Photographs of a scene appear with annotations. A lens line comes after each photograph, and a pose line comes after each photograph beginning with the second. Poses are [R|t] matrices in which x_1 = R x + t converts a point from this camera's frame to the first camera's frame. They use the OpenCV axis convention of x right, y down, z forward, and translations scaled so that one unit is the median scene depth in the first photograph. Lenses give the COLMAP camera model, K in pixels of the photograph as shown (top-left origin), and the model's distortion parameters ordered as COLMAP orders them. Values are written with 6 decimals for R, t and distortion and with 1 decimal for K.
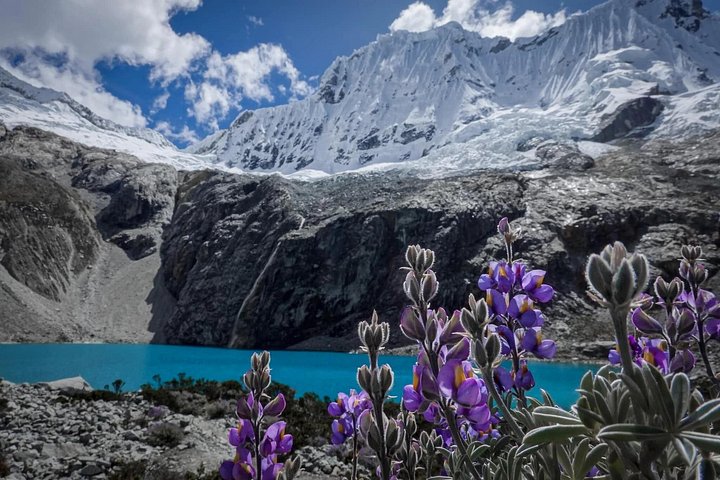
lens RADIAL K [[486.2, 0, 363.2], [0, 486.2, 236.6], [0, 0, 1]] dist [-0.003199, -0.000829]
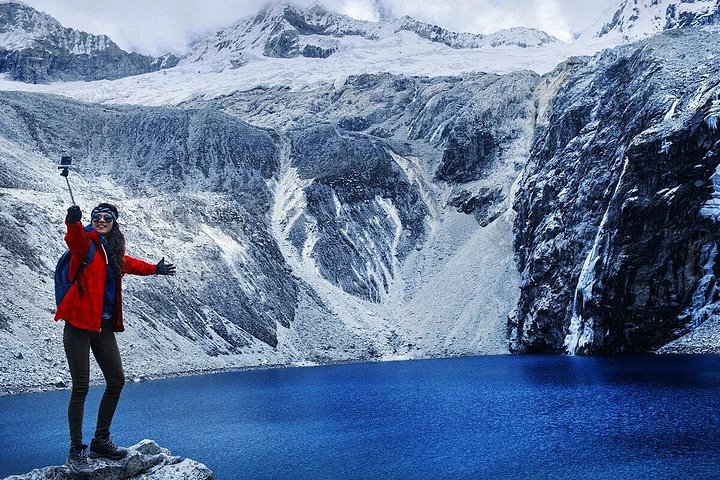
lens RADIAL K [[784.4, 0, 357.7], [0, 784.4, 179.0], [0, 0, 1]] dist [-0.056855, 0.034191]
pose [[0.735479, -0.200526, -0.647194, 0.116712], [0.204504, 0.976352, -0.070112, 0.027615], [0.645948, -0.080787, 0.759094, 0.101991]]
